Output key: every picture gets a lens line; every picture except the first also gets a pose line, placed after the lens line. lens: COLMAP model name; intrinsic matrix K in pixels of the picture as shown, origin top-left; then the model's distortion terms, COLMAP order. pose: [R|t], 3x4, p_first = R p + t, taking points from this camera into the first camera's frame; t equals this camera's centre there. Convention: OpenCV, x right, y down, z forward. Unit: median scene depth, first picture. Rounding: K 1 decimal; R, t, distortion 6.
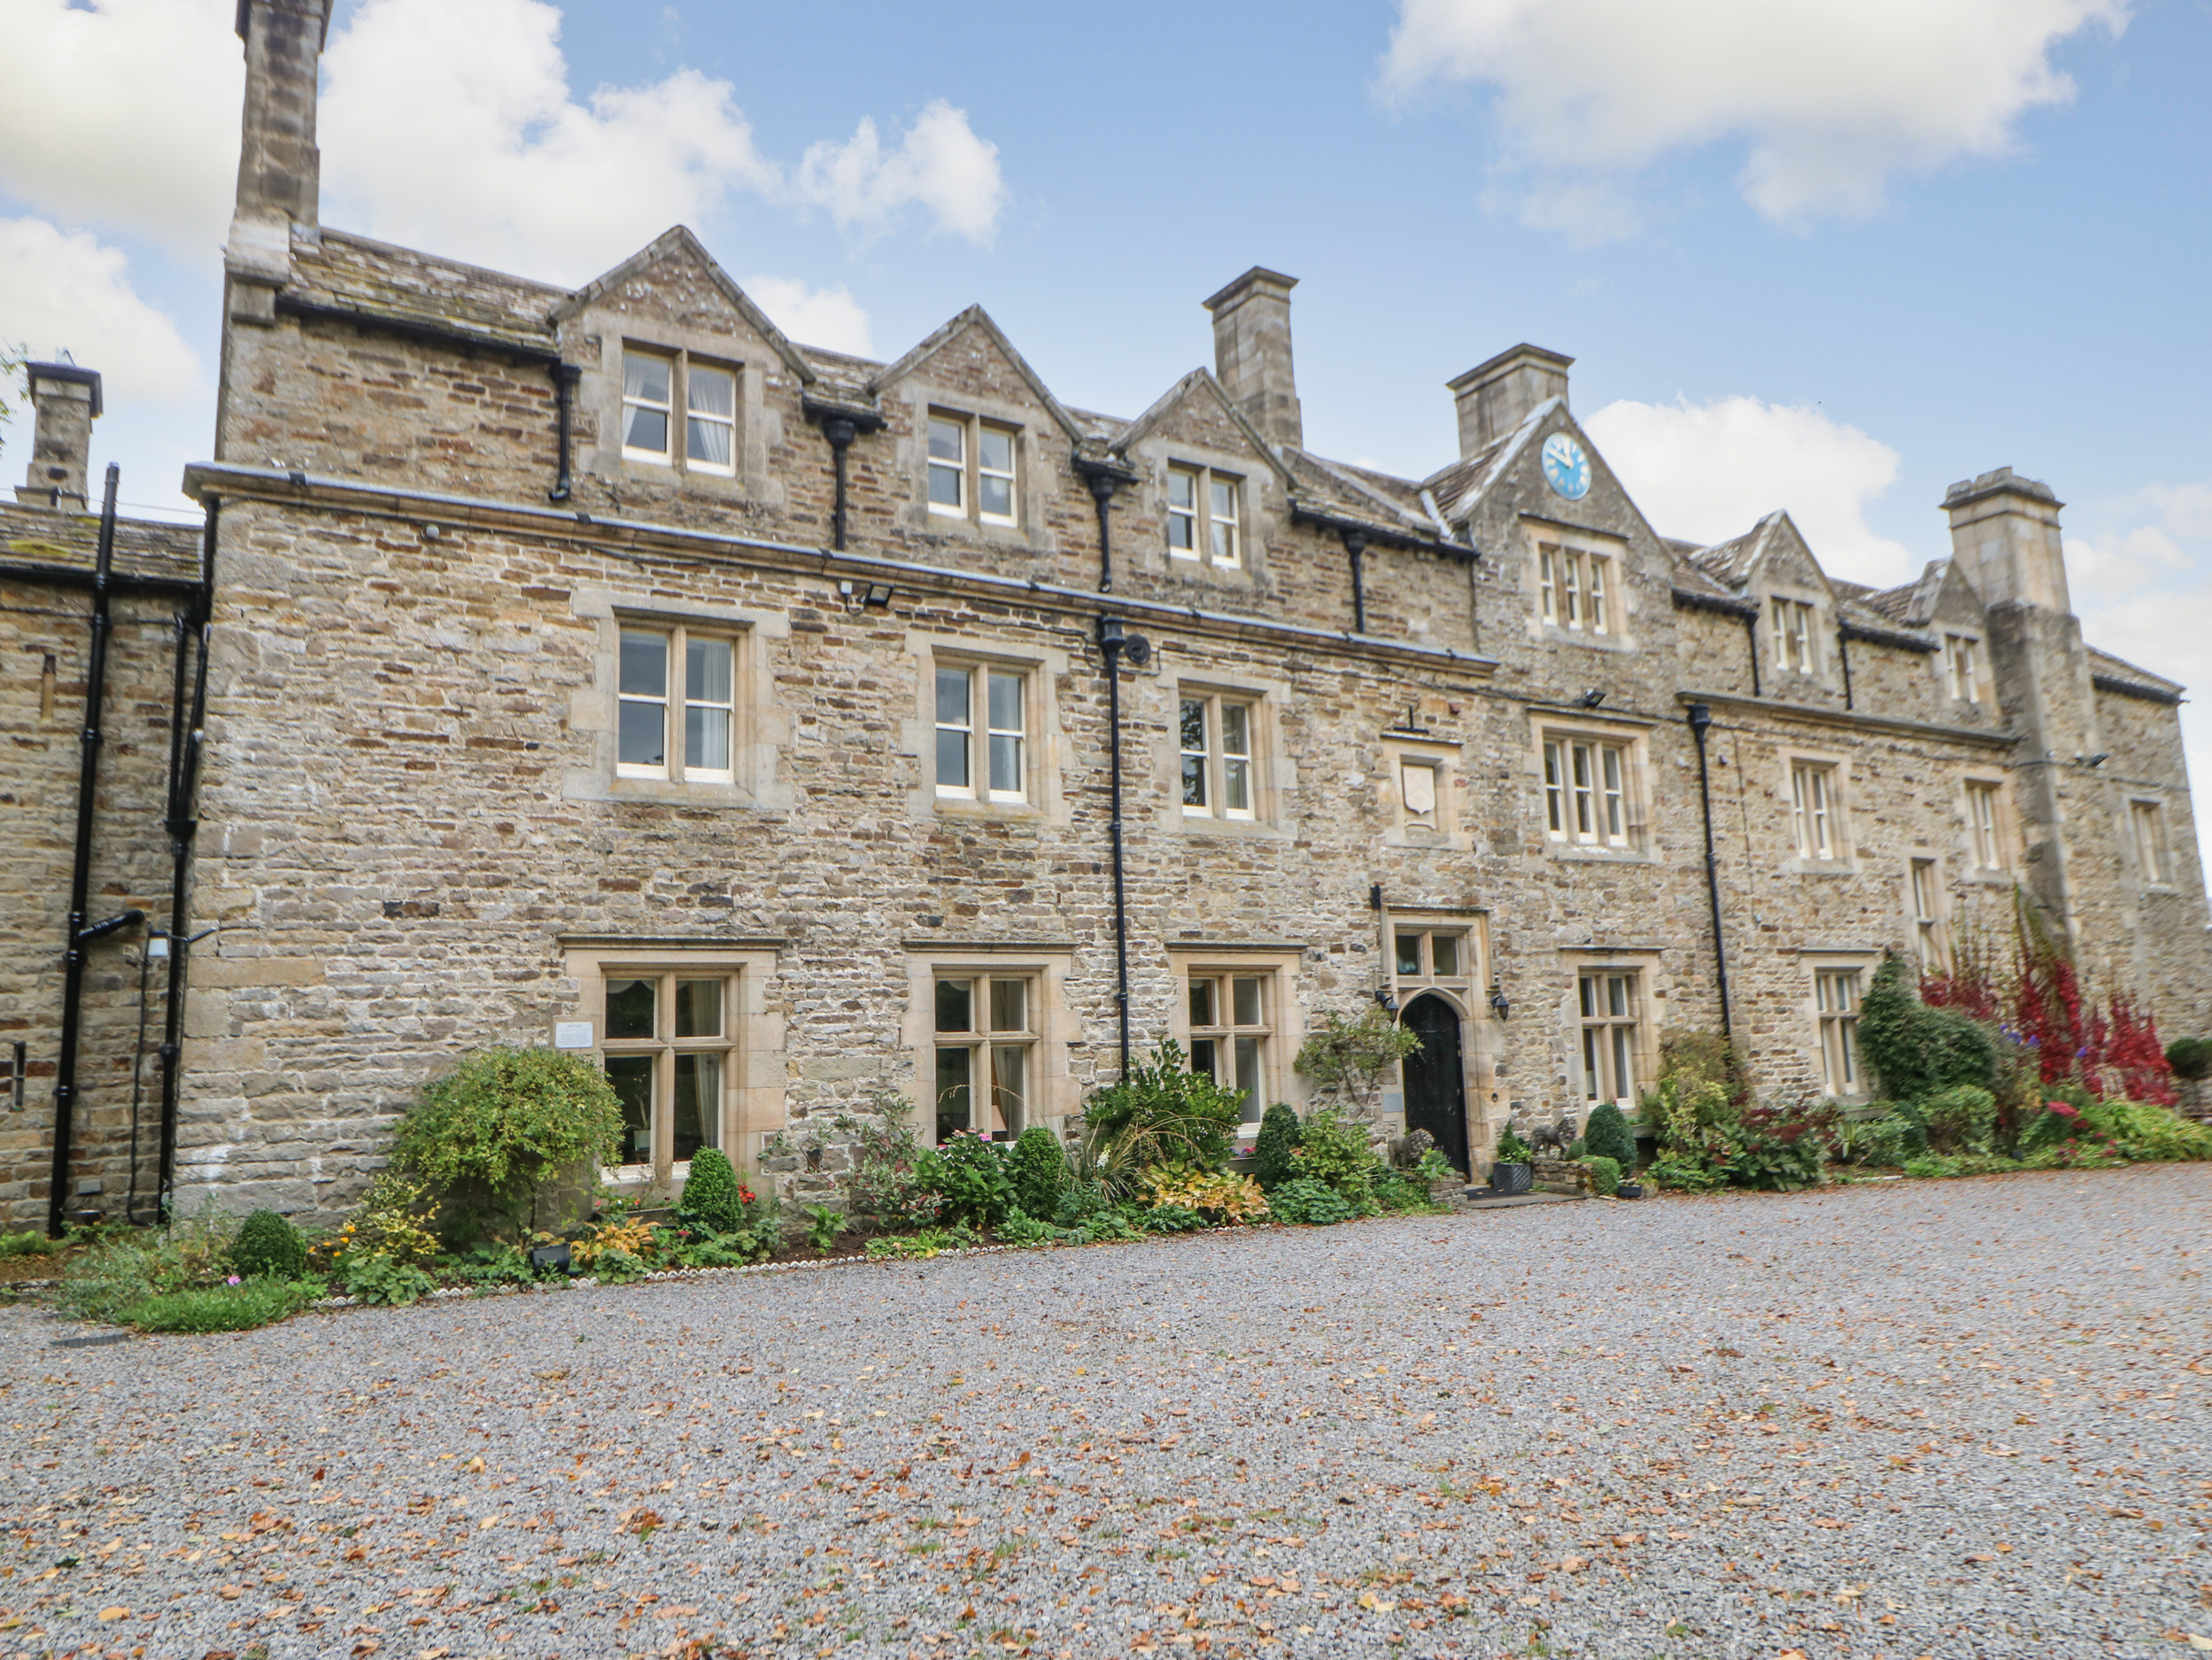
lens RADIAL K [[1569.3, 0, 1106.7], [0, 1569.3, 760.5], [0, 0, 1]] dist [0.003793, -0.002316]
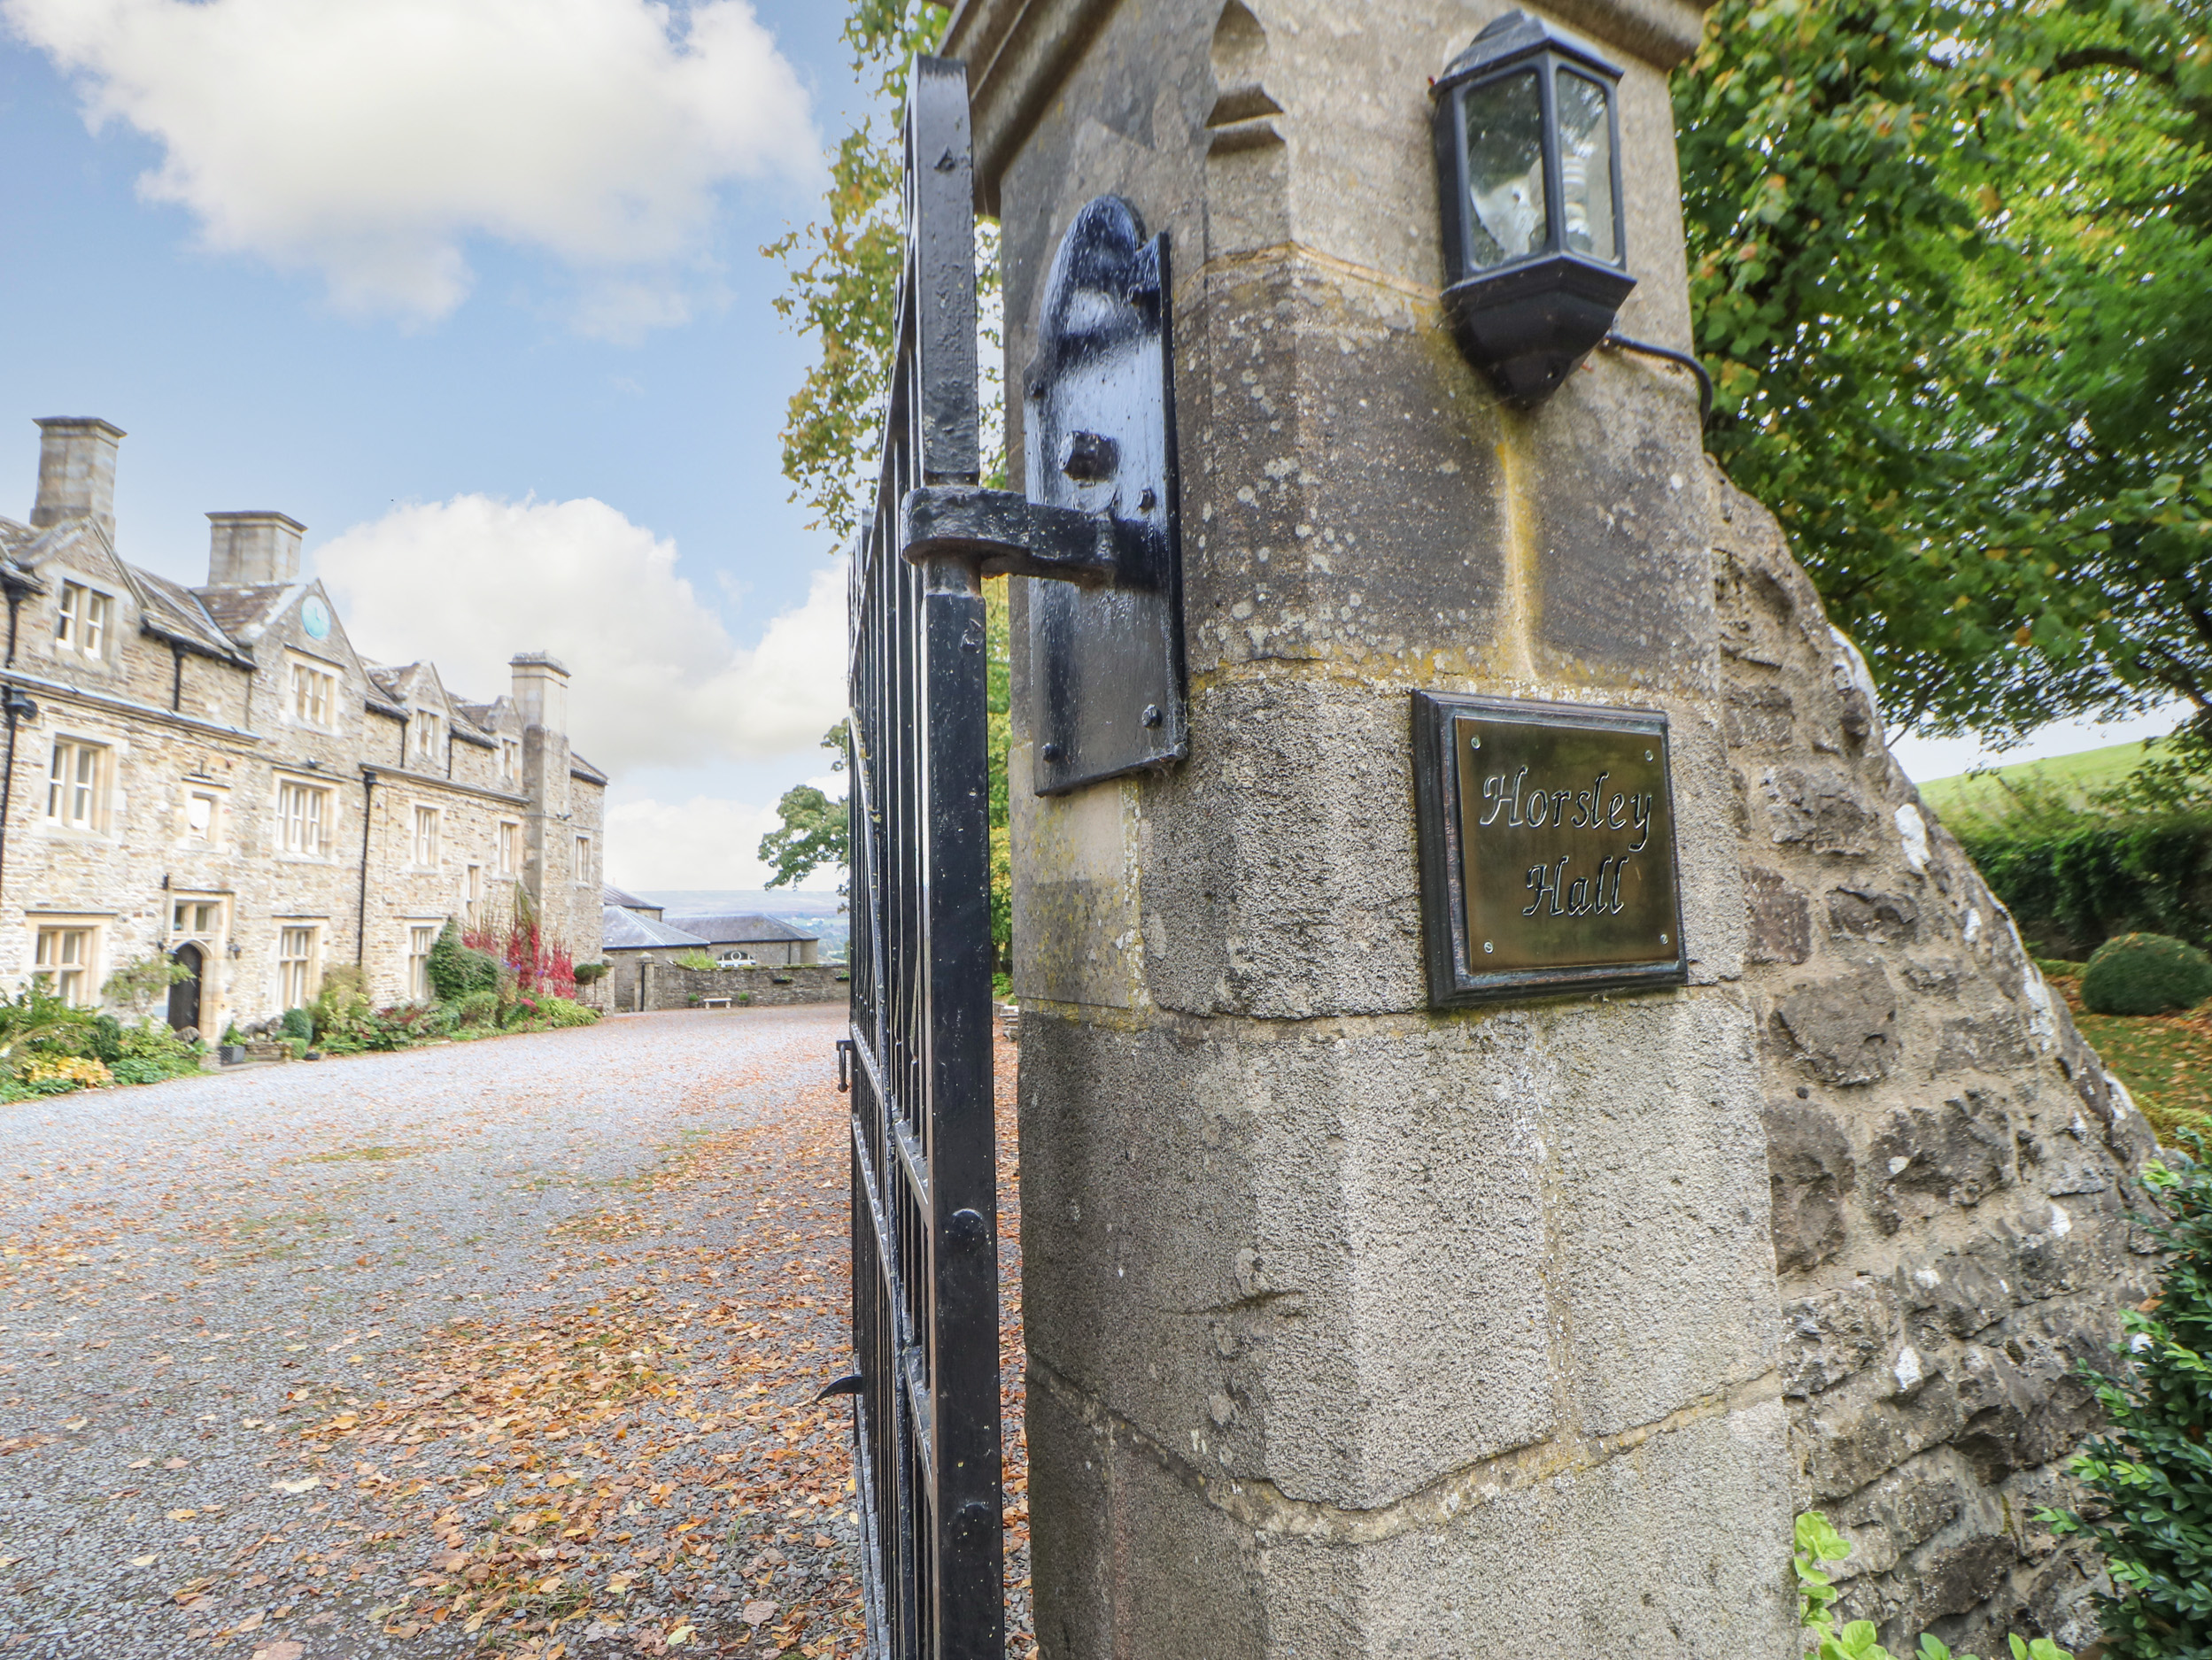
lens RADIAL K [[1174.4, 0, 1117.4], [0, 1174.4, 814.8], [0, 0, 1]] dist [0.004390, -0.018028]
pose [[0.495225, 0.099949, 0.862996, -0.327237], [-0.146976, 0.988680, -0.030164, -0.073543], [-0.856242, -0.111902, 0.504309, -0.345361]]
